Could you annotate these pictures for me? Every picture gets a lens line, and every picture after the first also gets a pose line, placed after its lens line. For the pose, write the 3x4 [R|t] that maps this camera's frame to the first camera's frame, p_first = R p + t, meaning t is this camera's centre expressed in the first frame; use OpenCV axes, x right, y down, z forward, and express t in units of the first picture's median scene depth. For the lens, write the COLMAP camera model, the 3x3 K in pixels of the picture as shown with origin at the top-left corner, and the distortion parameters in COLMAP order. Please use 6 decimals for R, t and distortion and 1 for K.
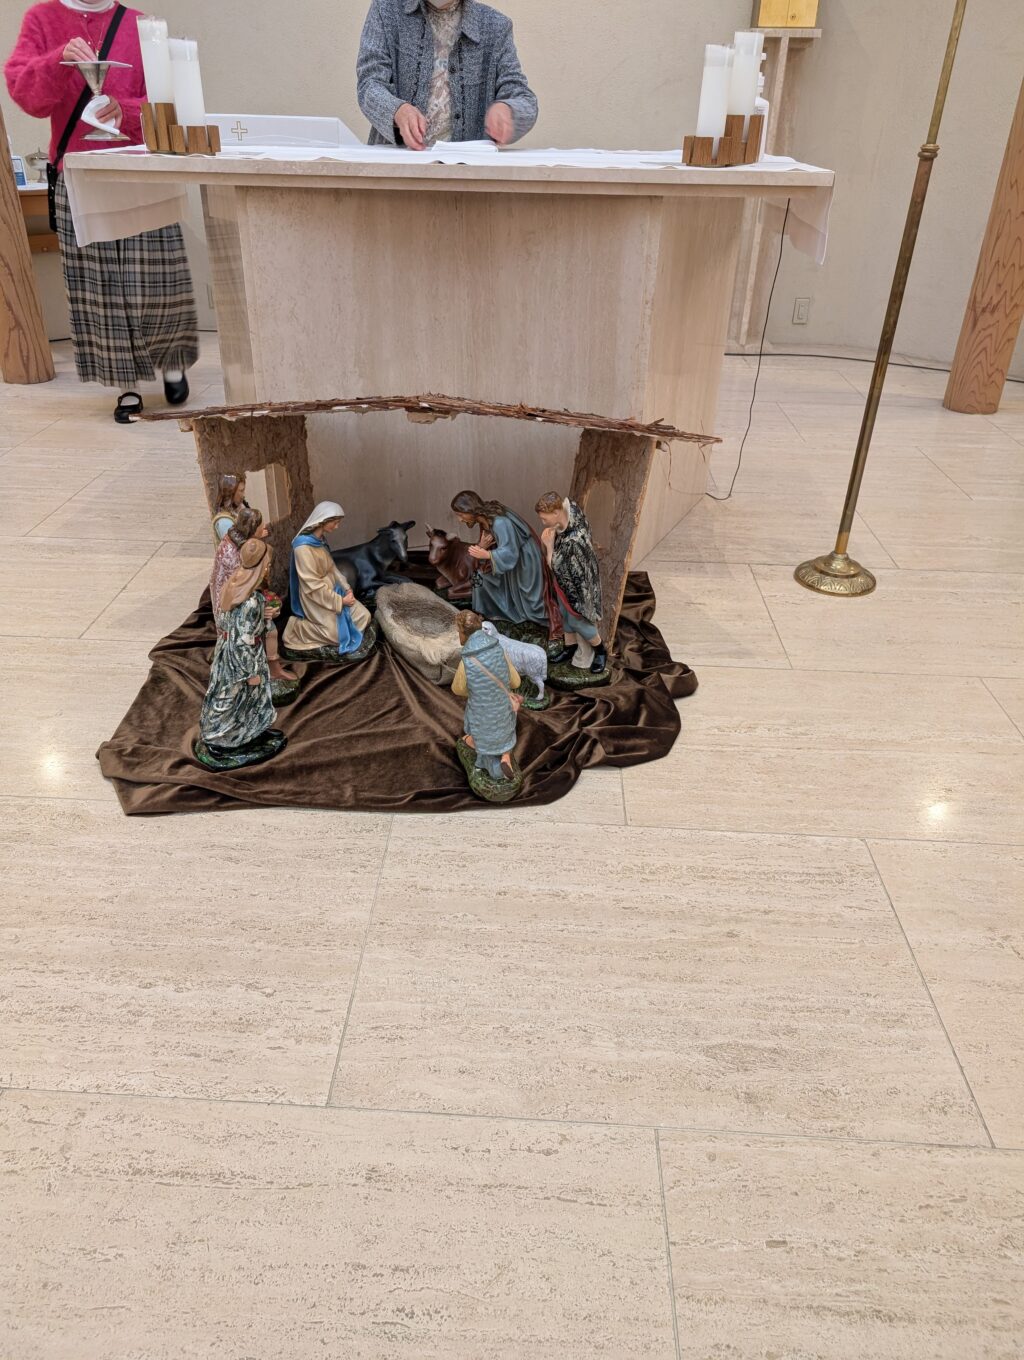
lens RADIAL K [[940.8, 0, 512.0], [0, 940.8, 680.0], [0, 0, 1]] dist [-0.038116, -0.007827]
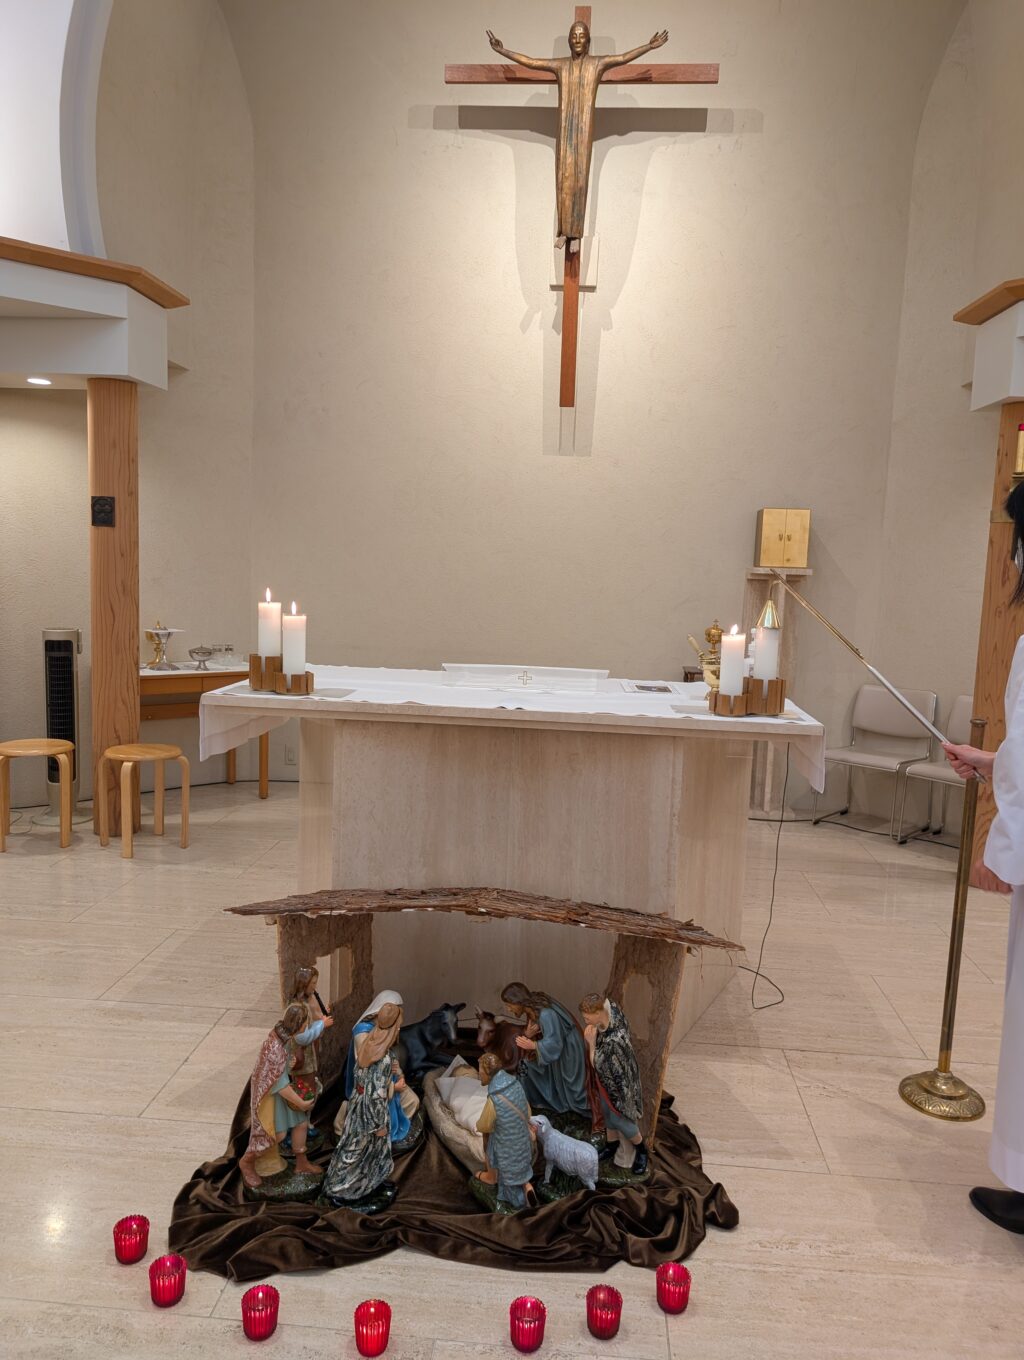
lens RADIAL K [[935.9, 0, 531.6], [0, 935.9, 681.8], [0, 0, 1]] dist [-0.022746, -0.004291]
pose [[0.999562, 0.015949, -0.024938, -0.008179], [-0.025041, 0.904839, -0.425016, -0.055291], [0.015786, 0.425455, 0.904842, -0.133866]]
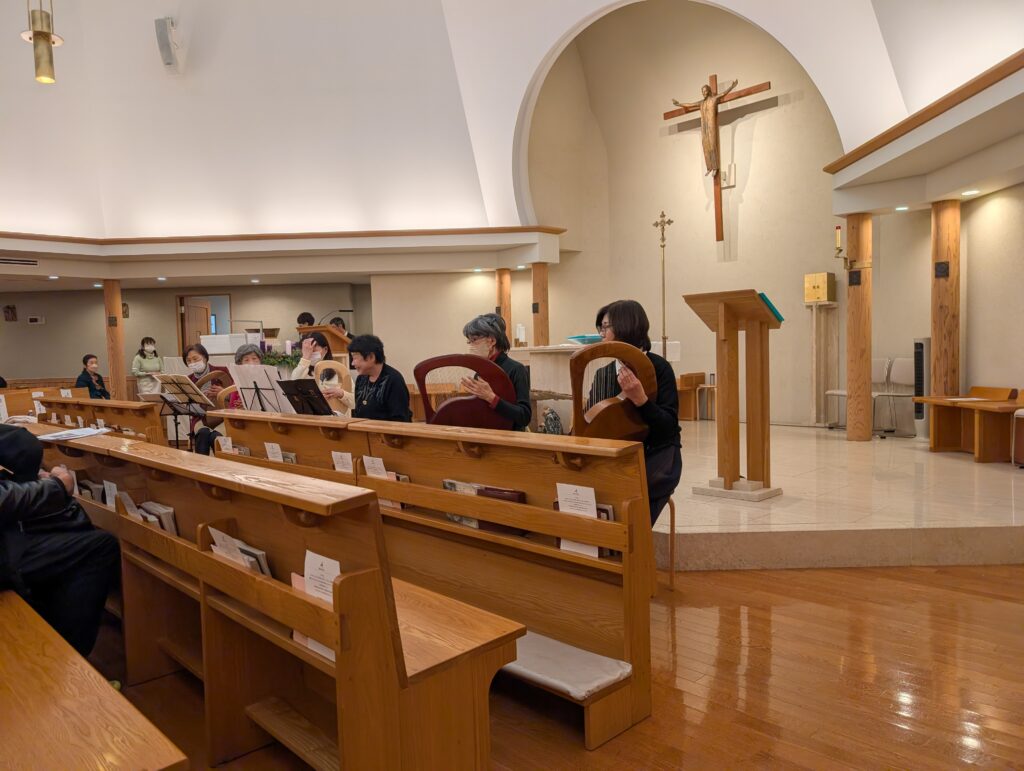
lens RADIAL K [[708.4, 0, 512.0], [0, 708.4, 385.5], [0, 0, 1]] dist [-0.038116, -0.007827]
pose [[0.740370, -0.014071, -0.672052, 2.263865], [-0.311210, 0.879003, -0.361251, 1.073690], [0.595819, 0.476609, 0.646408, -1.463838]]
